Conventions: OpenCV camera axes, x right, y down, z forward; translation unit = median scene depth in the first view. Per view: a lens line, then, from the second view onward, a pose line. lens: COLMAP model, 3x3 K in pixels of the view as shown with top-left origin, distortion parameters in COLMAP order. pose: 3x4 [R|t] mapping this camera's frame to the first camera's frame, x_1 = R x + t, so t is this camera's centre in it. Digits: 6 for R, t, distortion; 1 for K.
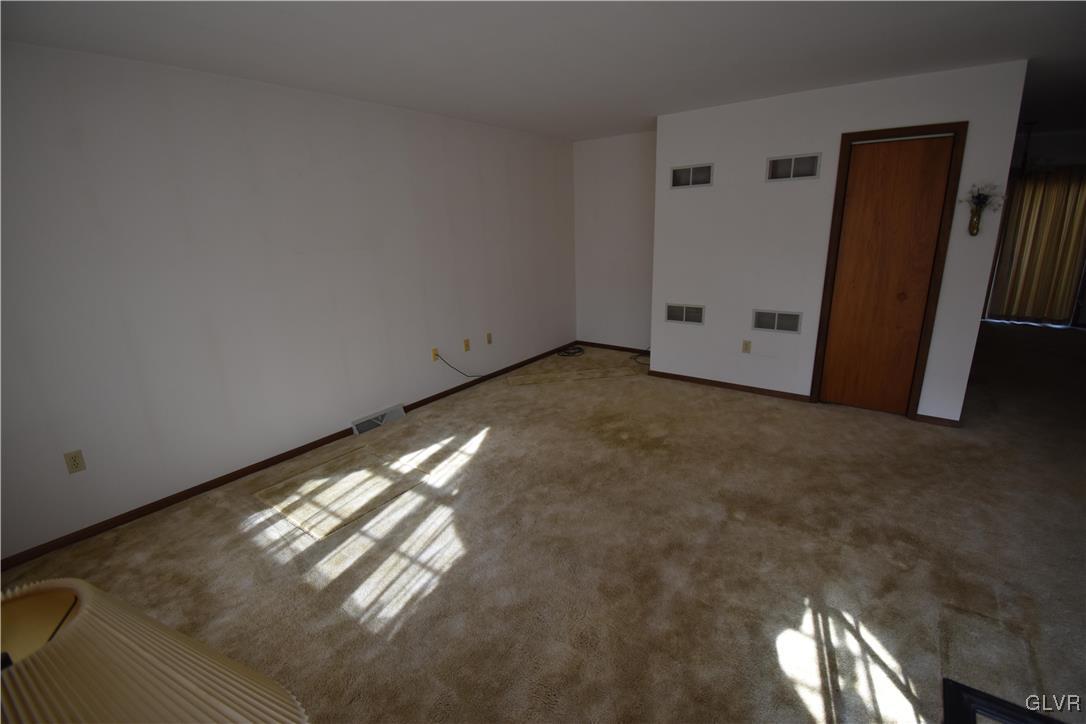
lens RADIAL K [[479.3, 0, 543.0], [0, 479.3, 362.0], [0, 0, 1]] dist [0.034628, -0.032681]
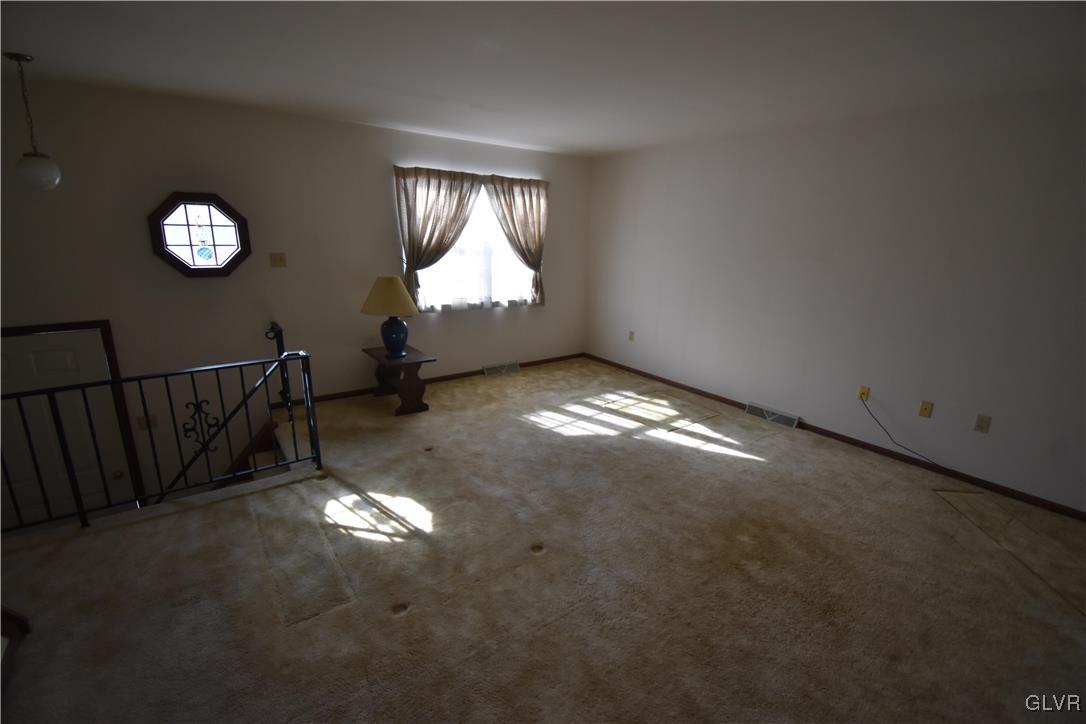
lens RADIAL K [[479.3, 0, 543.0], [0, 479.3, 362.0], [0, 0, 1]] dist [0.034628, -0.032681]
pose [[-0.305663, 0.270199, -0.912996, 1.100656], [-0.276899, 0.892219, 0.356753, -0.329761], [0.910987, 0.361854, -0.197901, 1.008629]]
